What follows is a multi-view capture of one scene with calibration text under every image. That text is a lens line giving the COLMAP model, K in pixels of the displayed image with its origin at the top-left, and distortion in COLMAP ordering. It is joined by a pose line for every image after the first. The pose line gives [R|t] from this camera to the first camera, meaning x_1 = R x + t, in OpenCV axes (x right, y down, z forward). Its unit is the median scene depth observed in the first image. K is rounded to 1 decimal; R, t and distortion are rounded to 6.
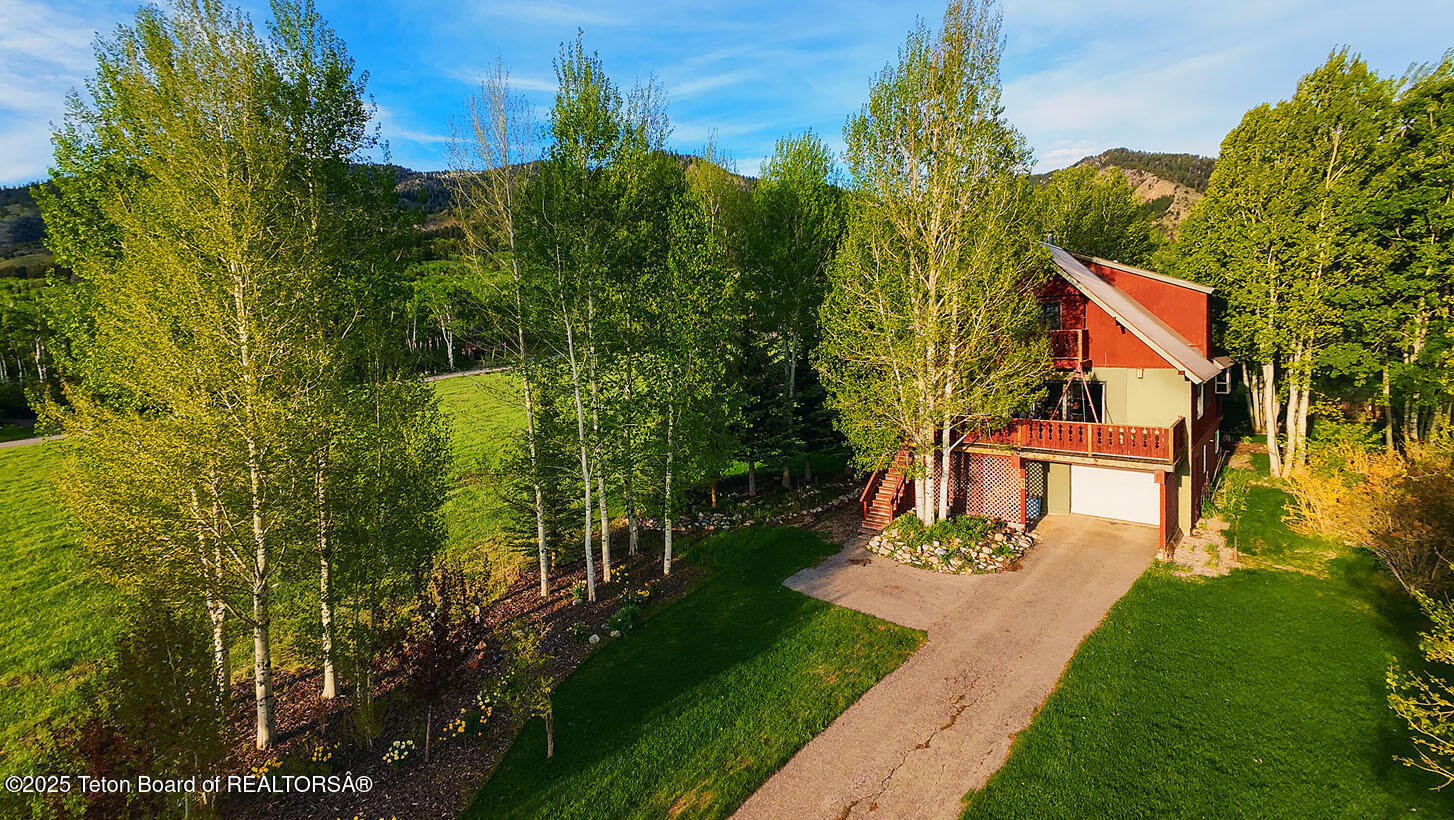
lens RADIAL K [[609.7, 0, 707.6], [0, 609.7, 373.8], [0, 0, 1]] dist [0.000095, -0.000169]
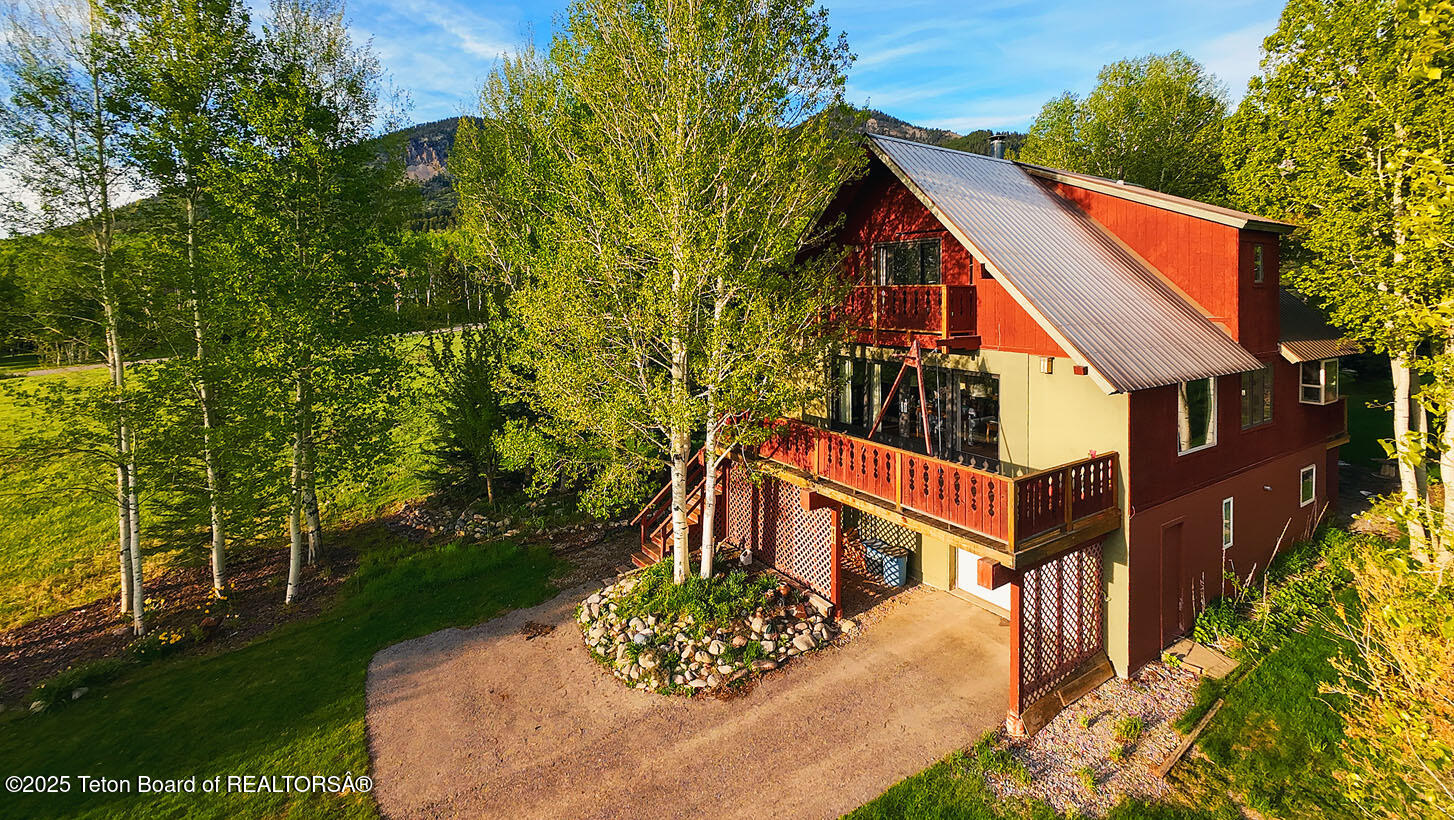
lens RADIAL K [[609.7, 0, 696.4], [0, 609.7, 310.3], [0, 0, 1]] dist [0.000095, -0.000169]
pose [[0.967047, 0.034596, -0.252237, 0.532385], [-0.042000, 0.998829, -0.024026, -0.023397], [0.251111, 0.033828, 0.967367, 0.373626]]
